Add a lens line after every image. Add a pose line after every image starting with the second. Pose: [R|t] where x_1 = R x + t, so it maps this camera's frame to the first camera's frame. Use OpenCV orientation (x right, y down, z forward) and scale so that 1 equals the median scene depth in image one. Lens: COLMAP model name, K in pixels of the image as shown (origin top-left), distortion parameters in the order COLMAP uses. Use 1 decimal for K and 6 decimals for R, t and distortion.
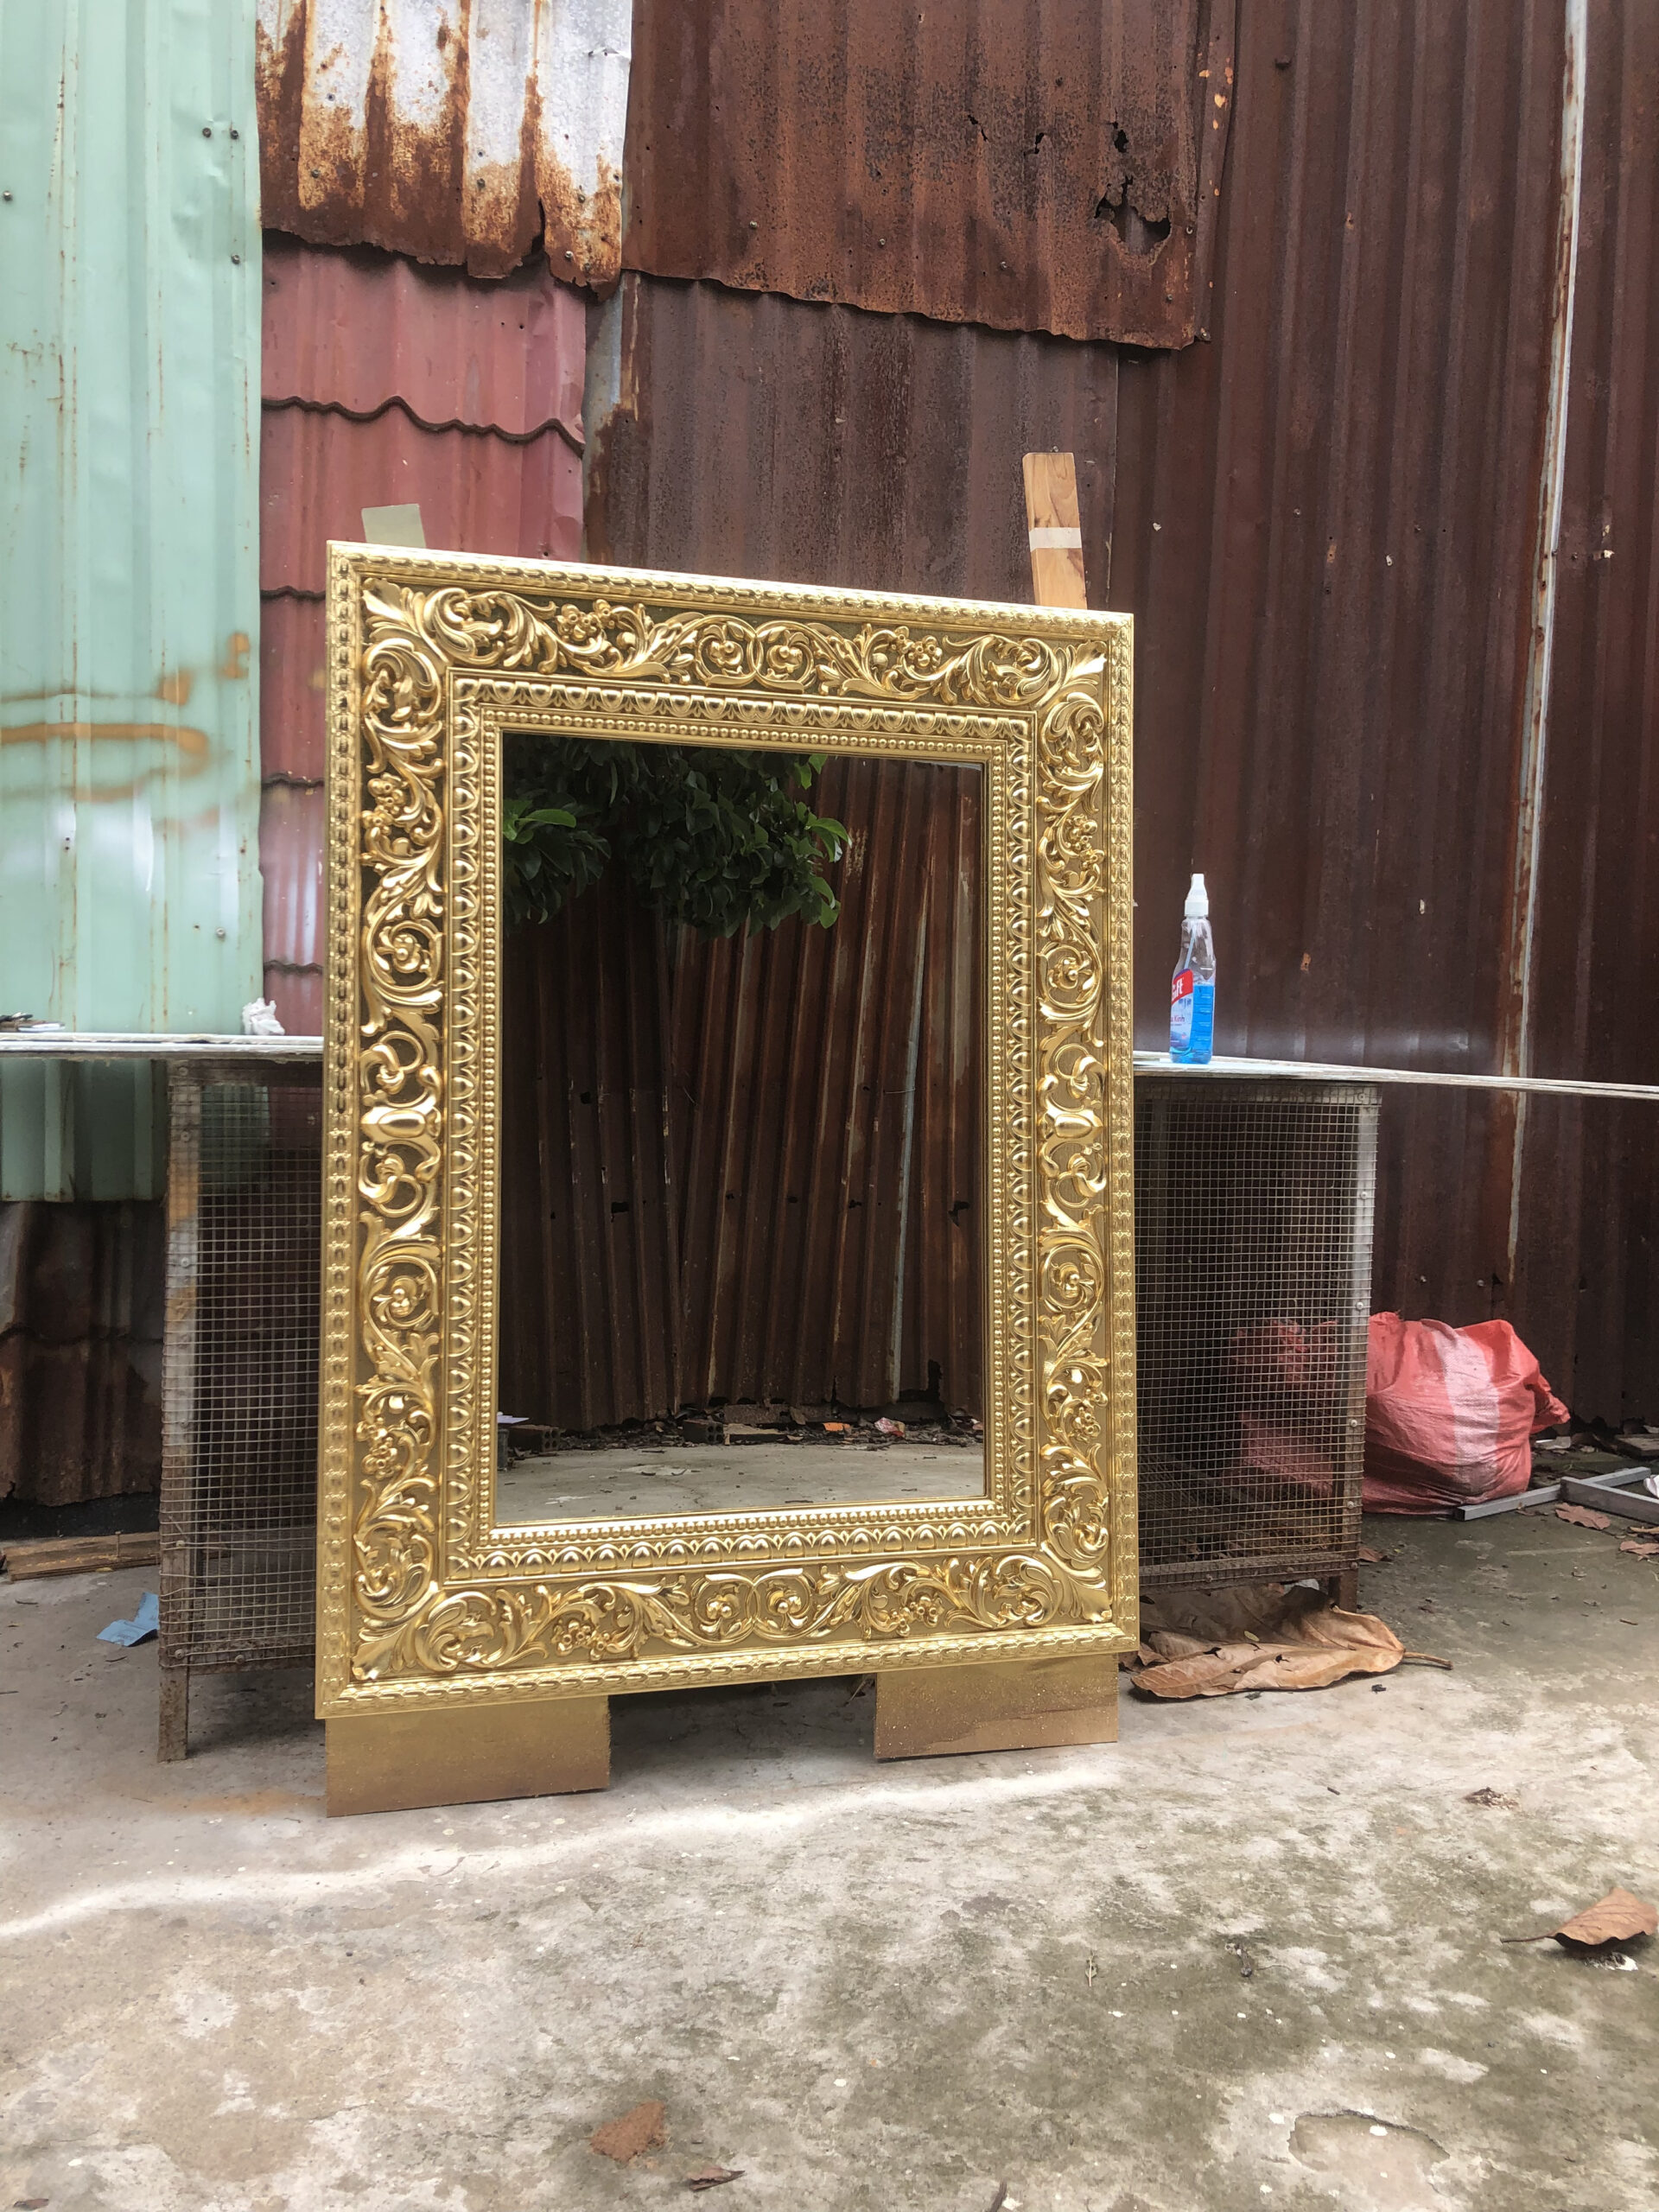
lens RADIAL K [[2032.4, 0, 817.2], [0, 2032.4, 1106.2], [0, 0, 1]] dist [0.007227, 0.030090]
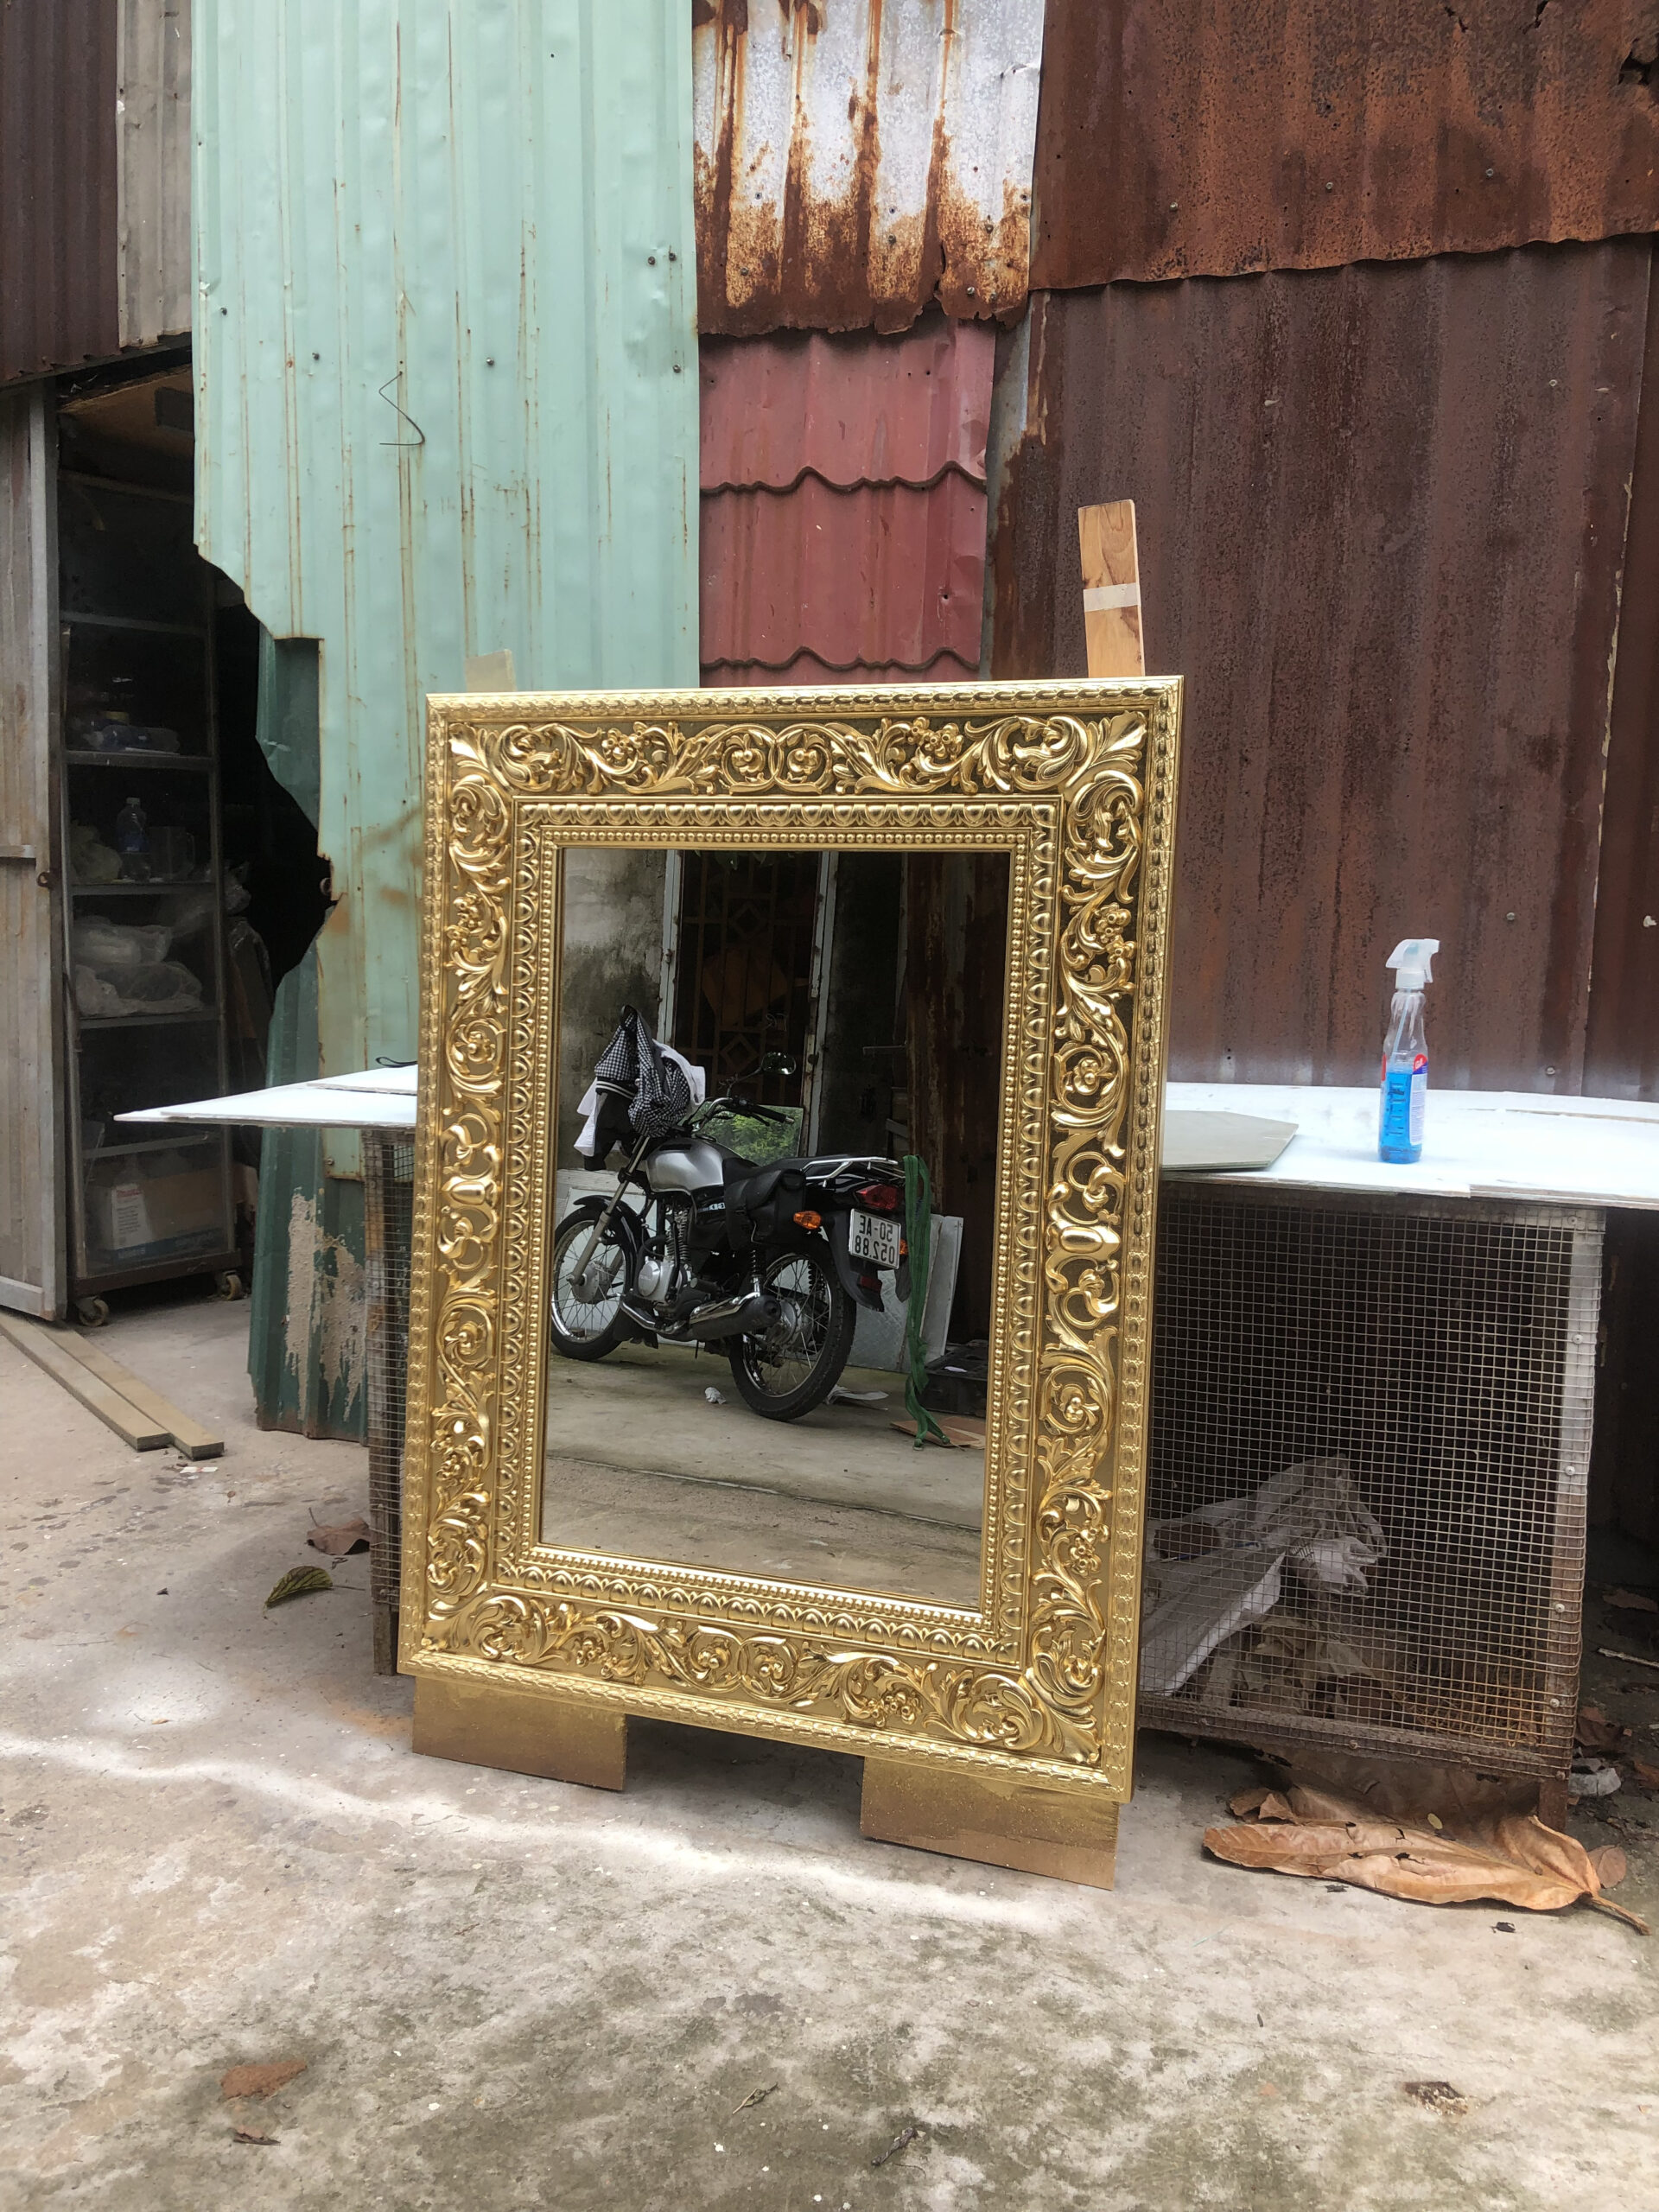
lens RADIAL K [[2032.4, 0, 817.2], [0, 2032.4, 1106.2], [0, 0, 1]] dist [0.007227, 0.030090]
pose [[0.771329, 0.064399, -0.633170, 0.615560], [-0.017219, 0.996615, 0.080388, -0.124217], [0.636204, -0.051103, 0.769827, 0.203399]]
